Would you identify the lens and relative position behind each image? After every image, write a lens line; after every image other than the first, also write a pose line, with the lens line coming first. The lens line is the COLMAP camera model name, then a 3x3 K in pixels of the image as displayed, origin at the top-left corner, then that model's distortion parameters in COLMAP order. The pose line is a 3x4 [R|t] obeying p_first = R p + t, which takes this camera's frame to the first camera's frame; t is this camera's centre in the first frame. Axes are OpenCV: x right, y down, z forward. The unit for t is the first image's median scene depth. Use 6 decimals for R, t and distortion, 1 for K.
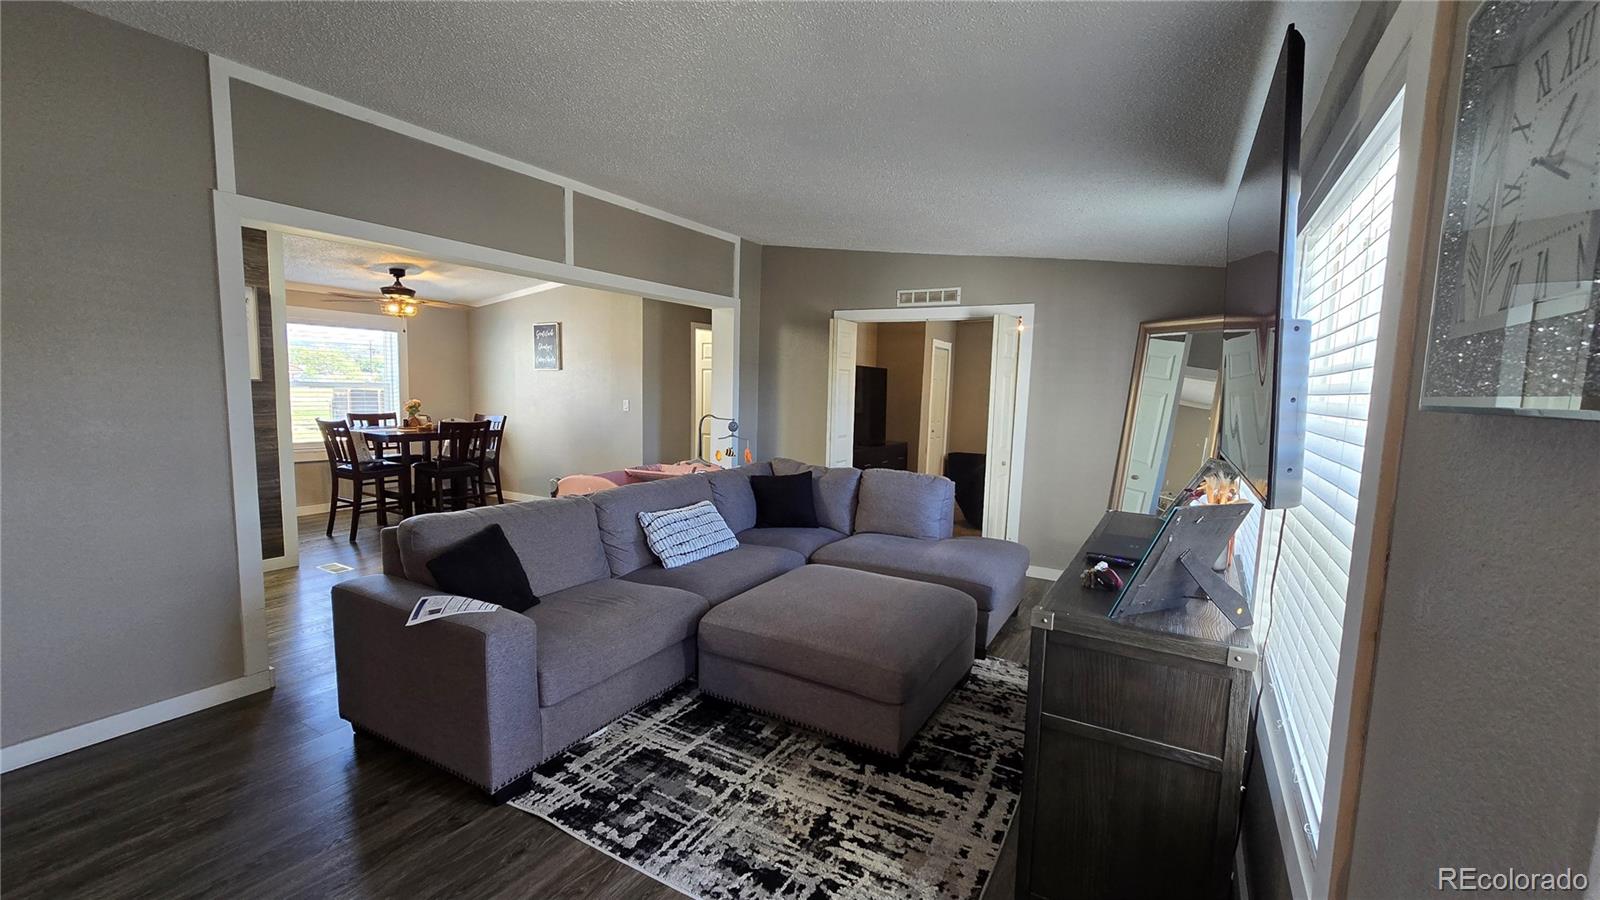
lens RADIAL K [[654.3, 0, 802.5], [0, 654.3, 452.1], [0, 0, 1]] dist [-0.000051, -0.000091]
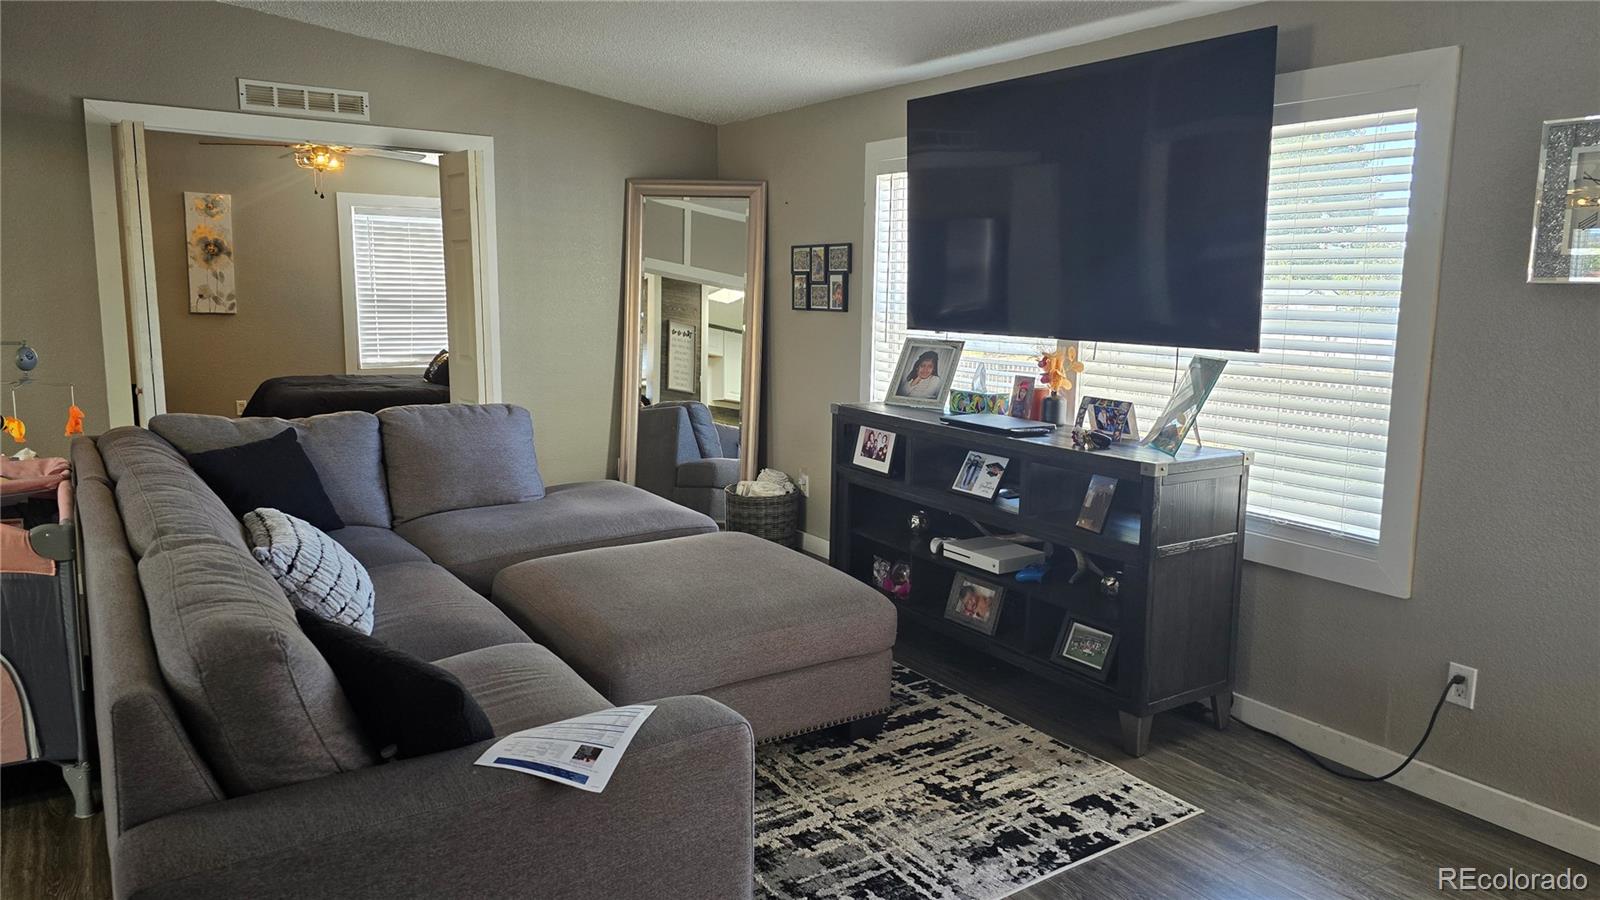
lens RADIAL K [[1075.9, 0, 799.3], [0, 1075.9, 445.7], [0, 0, 1]] dist [0.012051, 0.001061]
pose [[0.440872, -0.157931, 0.883566, -1.162911], [0.090529, 0.987203, 0.131284, -0.067307], [-0.892993, 0.022109, 0.449527, 0.511041]]
